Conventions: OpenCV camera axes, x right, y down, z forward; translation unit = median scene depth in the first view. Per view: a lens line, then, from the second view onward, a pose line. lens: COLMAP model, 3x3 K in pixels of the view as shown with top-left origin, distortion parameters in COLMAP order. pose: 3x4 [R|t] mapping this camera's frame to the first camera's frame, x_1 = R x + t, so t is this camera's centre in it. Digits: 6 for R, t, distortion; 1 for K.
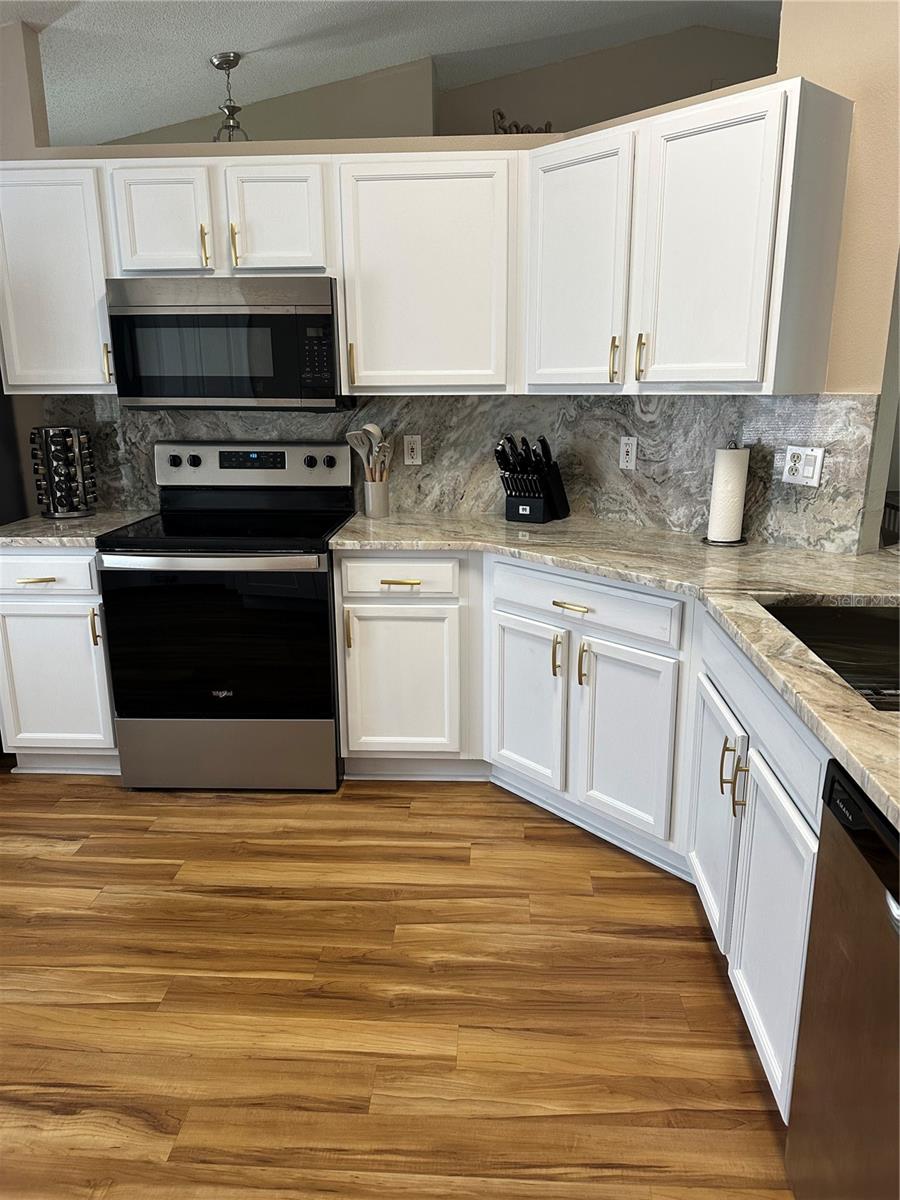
lens RADIAL K [[841.2, 0, 450.0], [0, 841.2, 600.0], [0, 0, 1]] dist [0.099126, -0.122859]
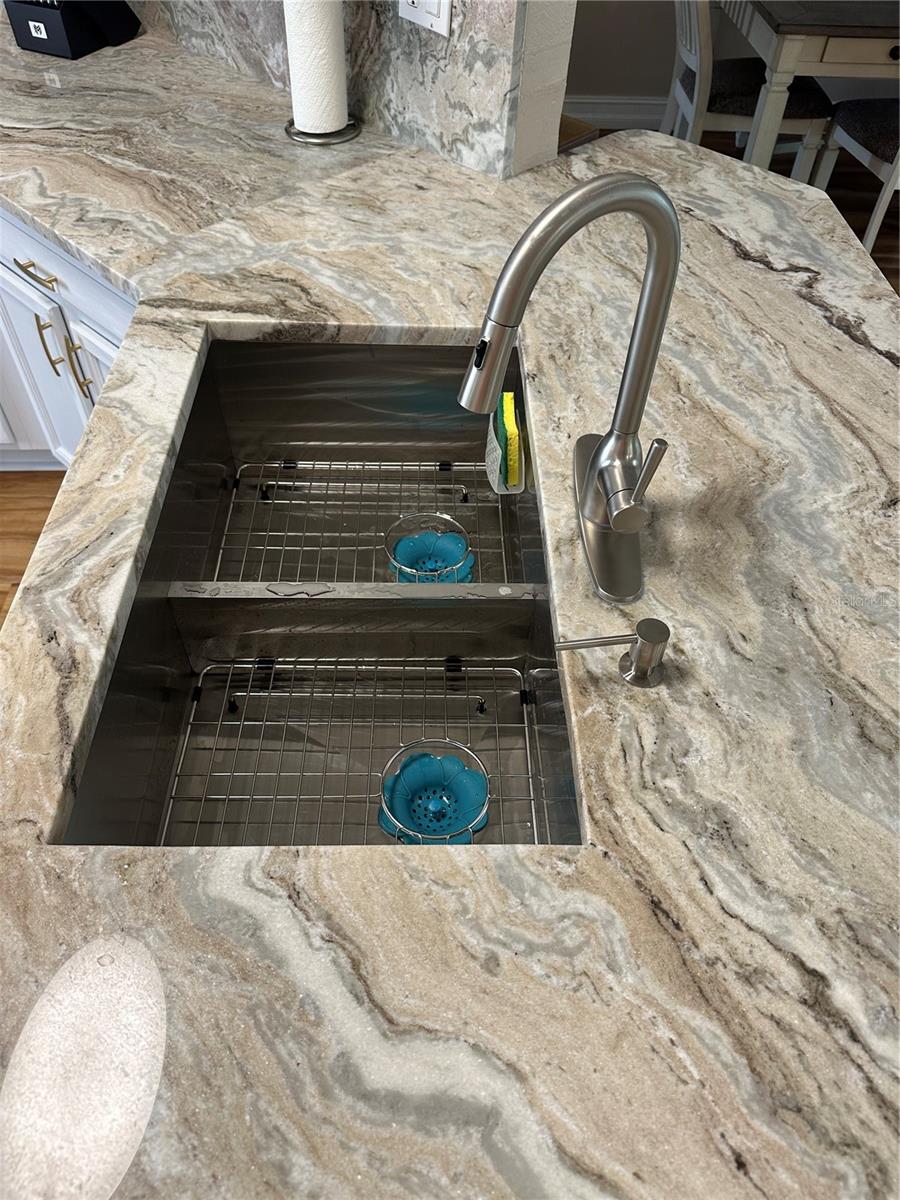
lens RADIAL K [[849.6, 0, 450.0], [0, 849.6, 600.0], [0, 0, 1]] dist [-0.002109, -0.003968]
pose [[0.996214, -0.041623, 0.076326, 0.372997], [-0.009177, 0.822688, 0.568419, -0.143163], [-0.086451, -0.566968, 0.819191, 0.346029]]
